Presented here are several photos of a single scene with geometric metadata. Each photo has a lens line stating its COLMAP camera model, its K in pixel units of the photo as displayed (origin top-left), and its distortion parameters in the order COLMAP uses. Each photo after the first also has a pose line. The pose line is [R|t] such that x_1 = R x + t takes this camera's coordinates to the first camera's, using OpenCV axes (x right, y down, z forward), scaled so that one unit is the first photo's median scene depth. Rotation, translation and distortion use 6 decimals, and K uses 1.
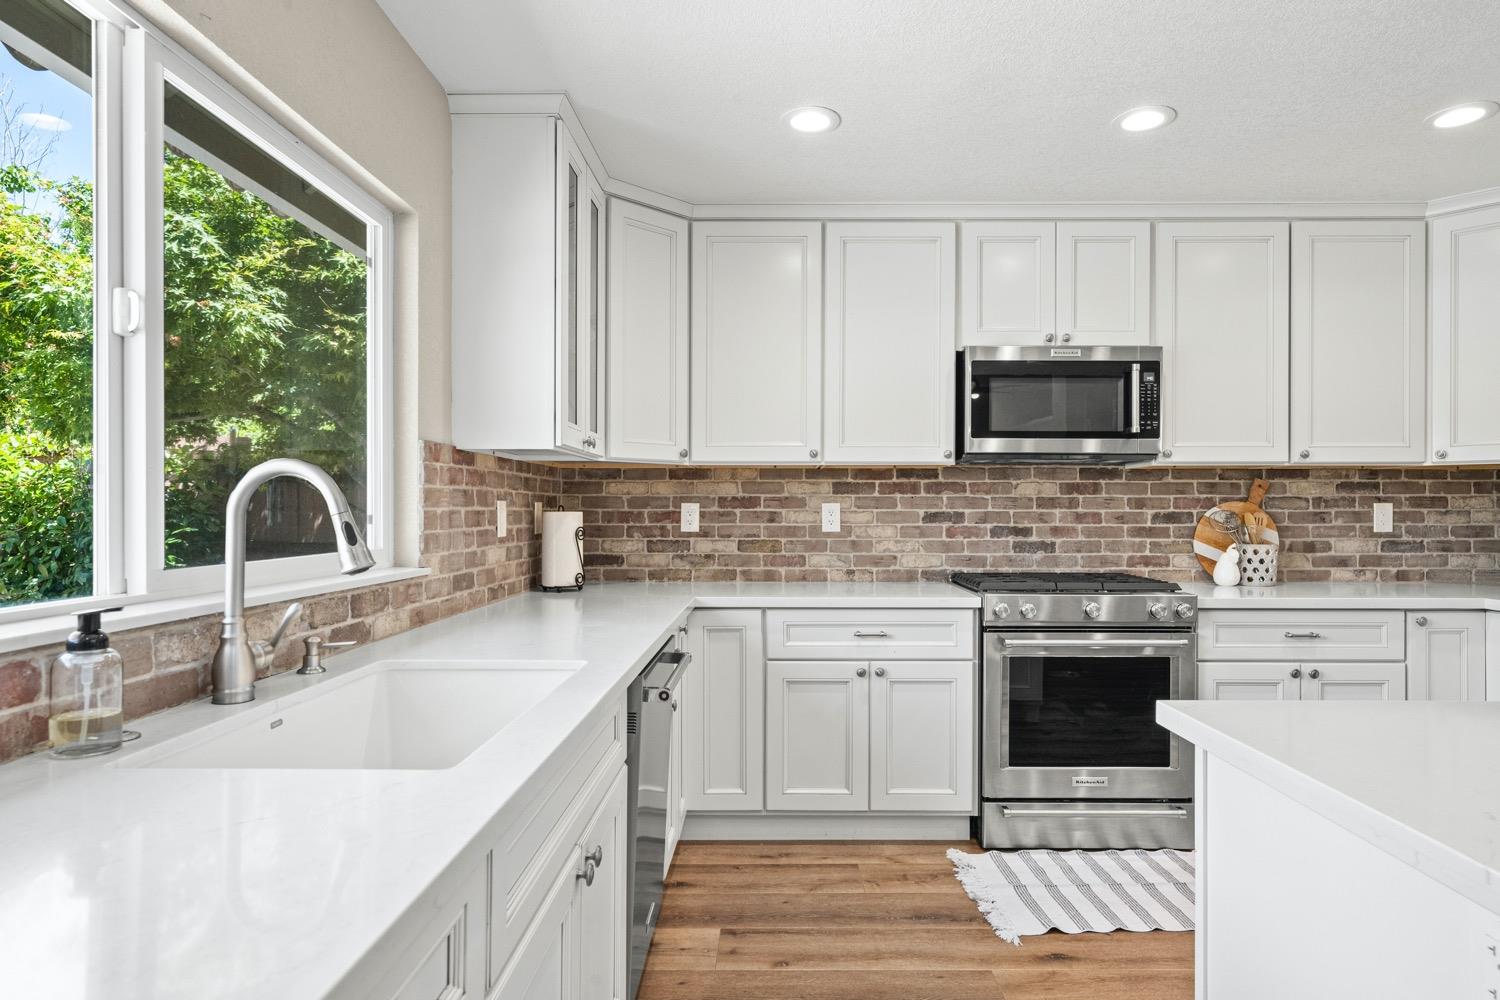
lens RADIAL K [[857.0, 0, 776.8], [0, 857.0, 504.3], [0, 0, 1]] dist [0.003490, 0.000914]
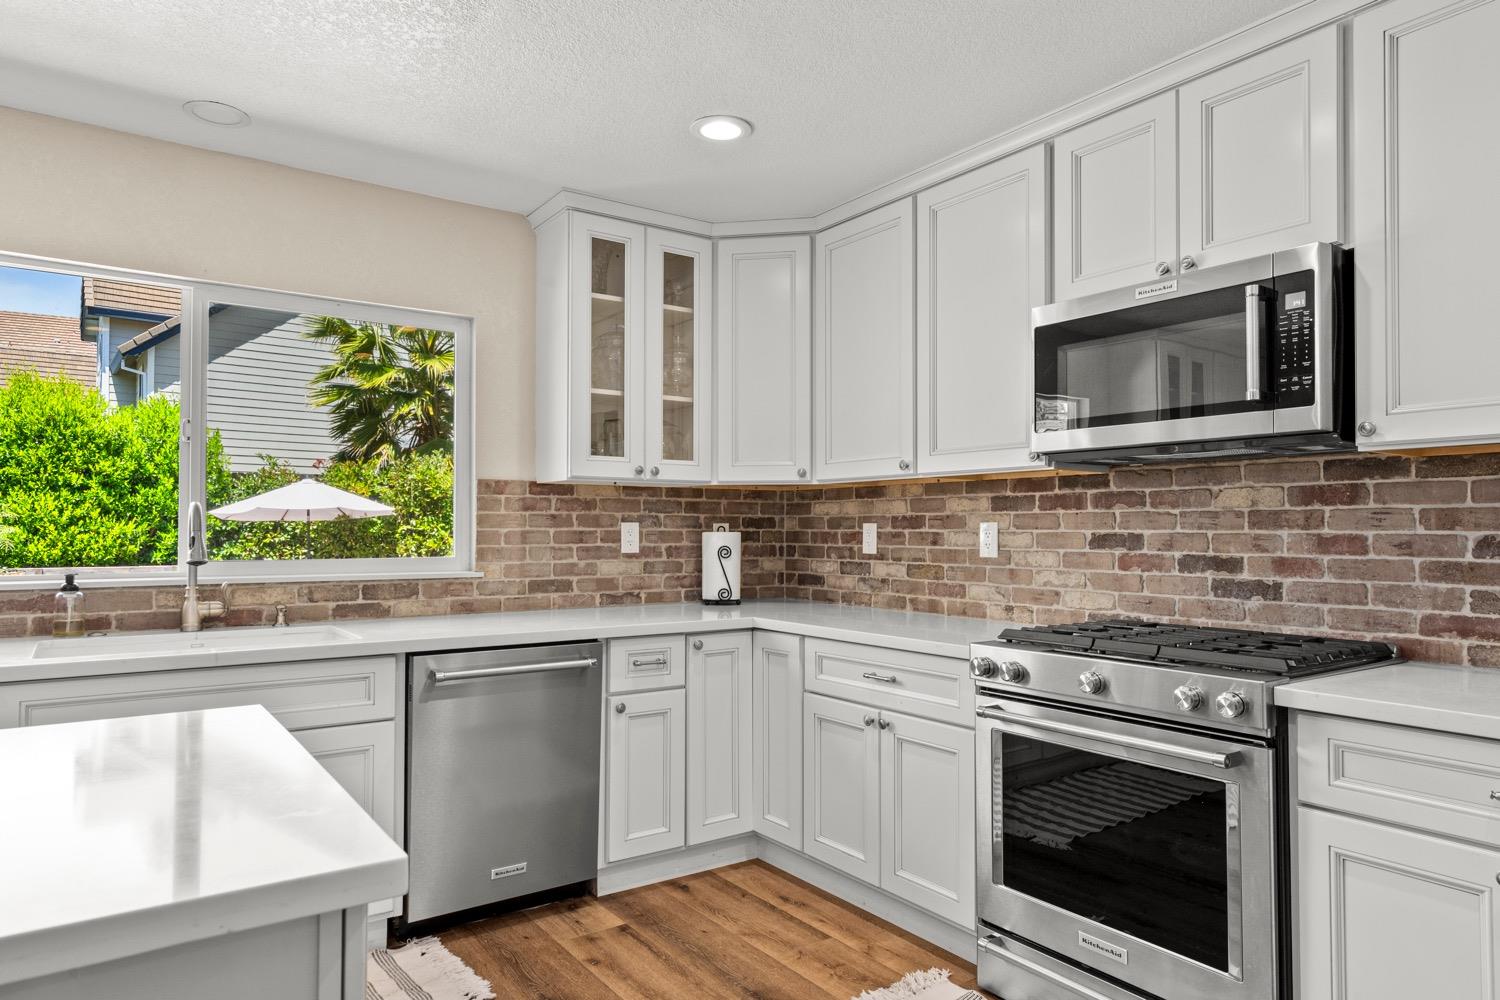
lens RADIAL K [[924.2, 0, 739.9], [0, 924.2, 505.7], [0, 0, 1]] dist [0.004957, 0.001047]
pose [[0.577139, -0.021286, -0.816369, 0.644780], [0.004319, 0.999726, -0.023013, 0.002118], [0.816635, 0.009756, 0.577072, 0.298552]]
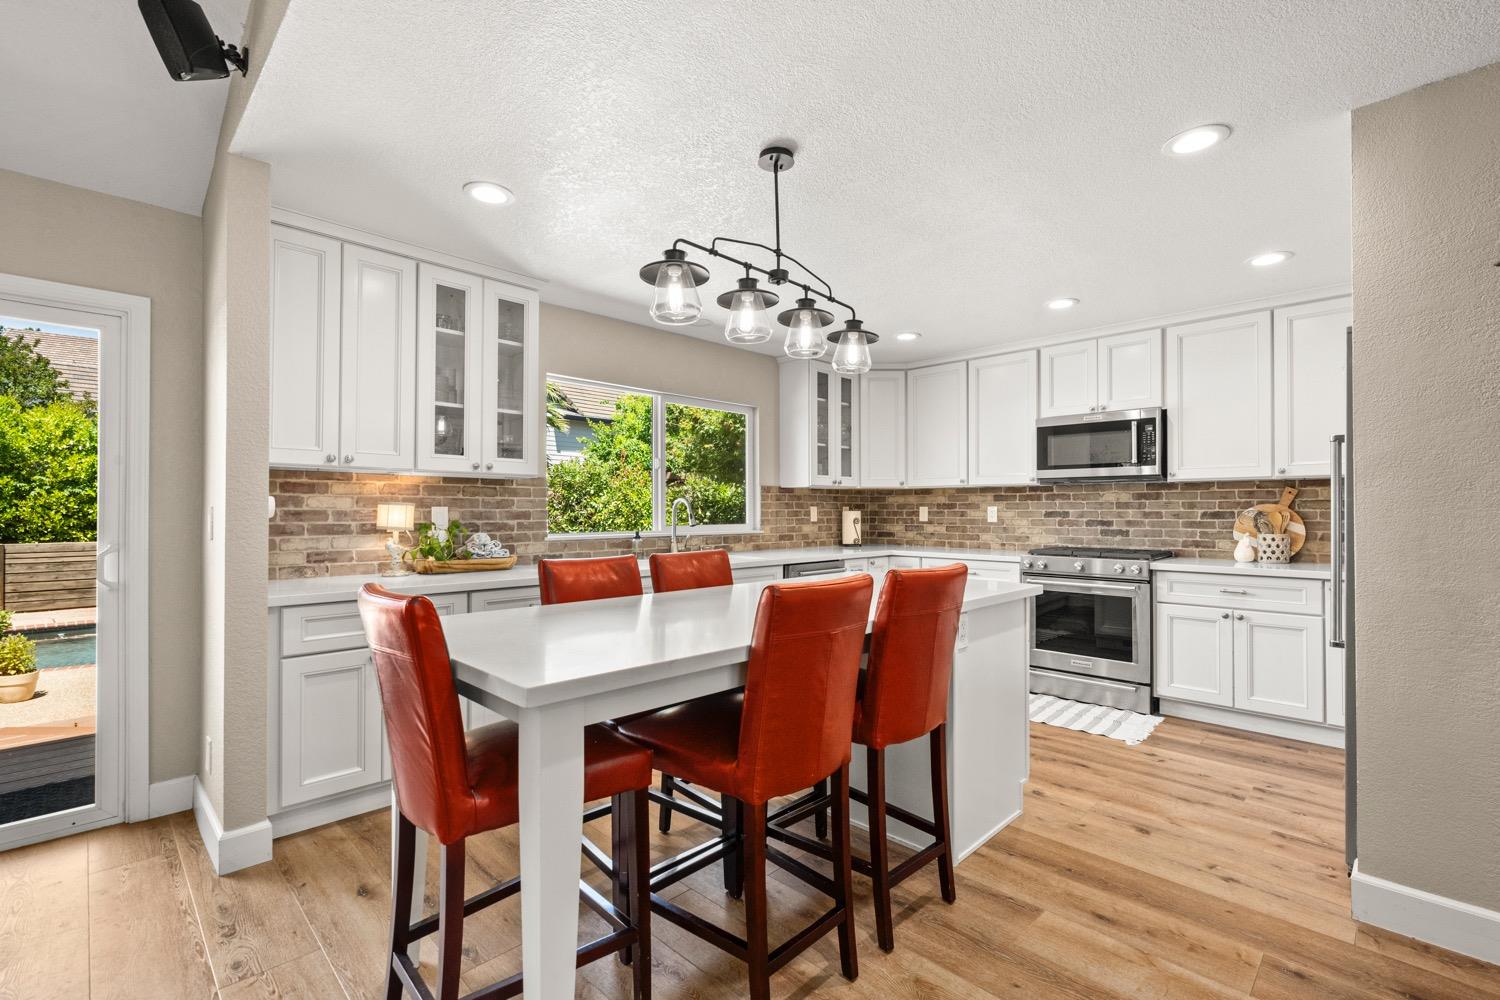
lens RADIAL K [[665.4, 0, 750.0], [0, 665.4, 500.0], [0, 0, 1]] dist [-0.003614, -0.000329]
pose [[0.713478, -0.011583, -0.700582, 0.688919], [0.005973, 0.999928, -0.010449, -0.003212], [0.700653, 0.003270, 0.713495, -0.376352]]
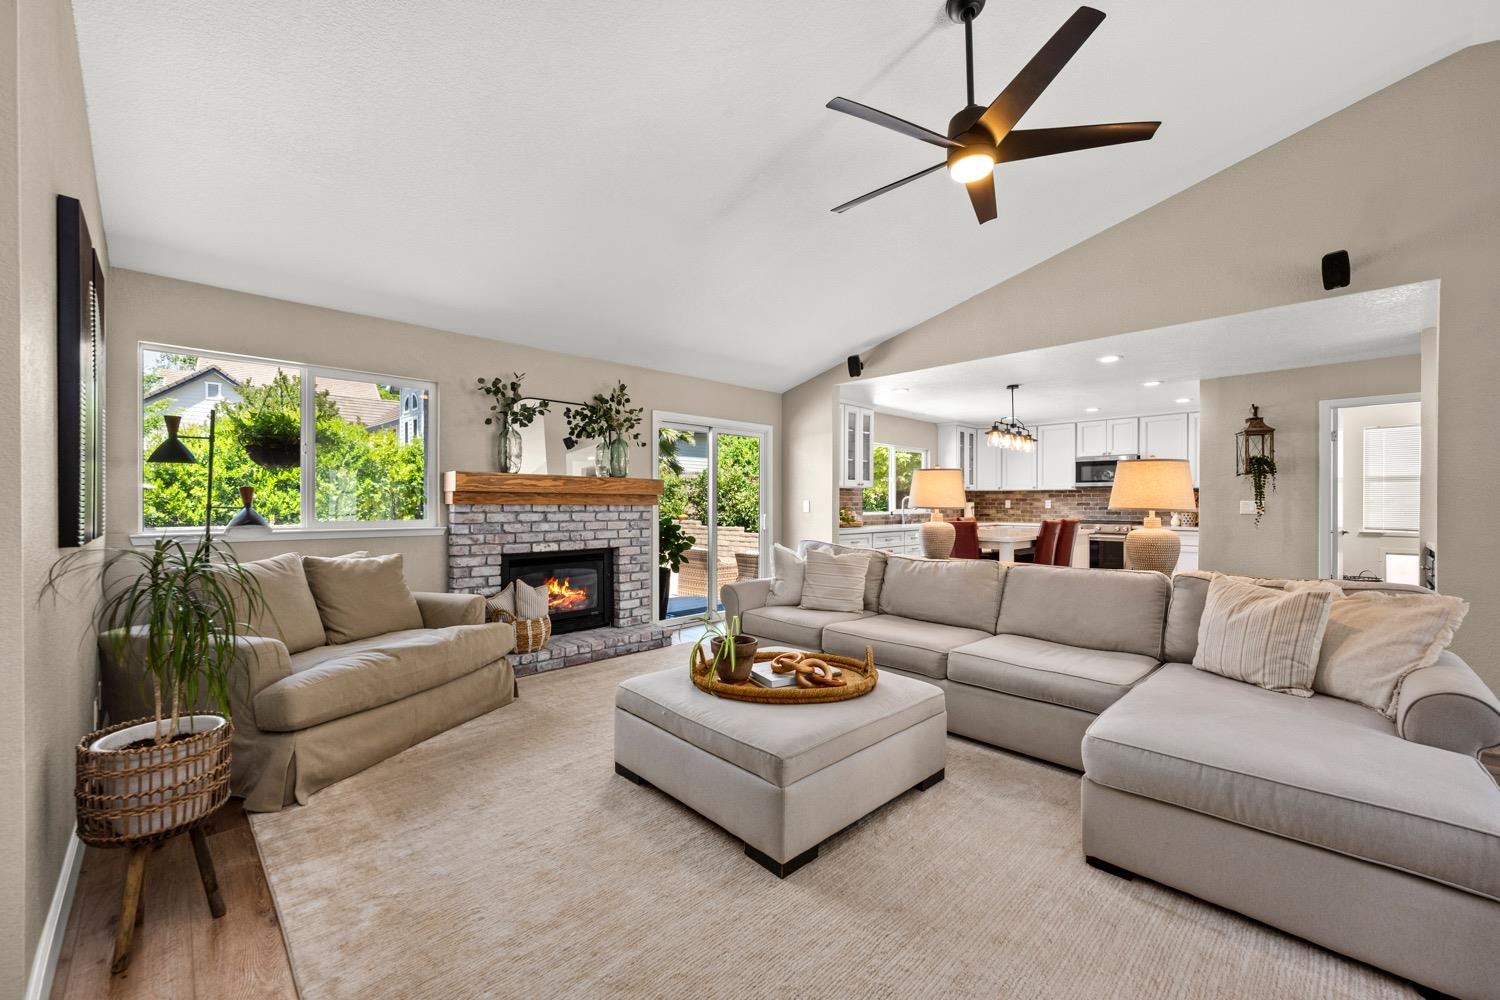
lens RADIAL K [[592.1, 0, 746.6], [0, 592.1, 506.5], [0, 0, 1]] dist [-0.000425, 0.000118]
pose [[0.694674, 0.006298, -0.719298, 0.959739], [0.003938, 0.999913, 0.012558, -0.011004], [0.719314, -0.011557, 0.694589, -1.601098]]
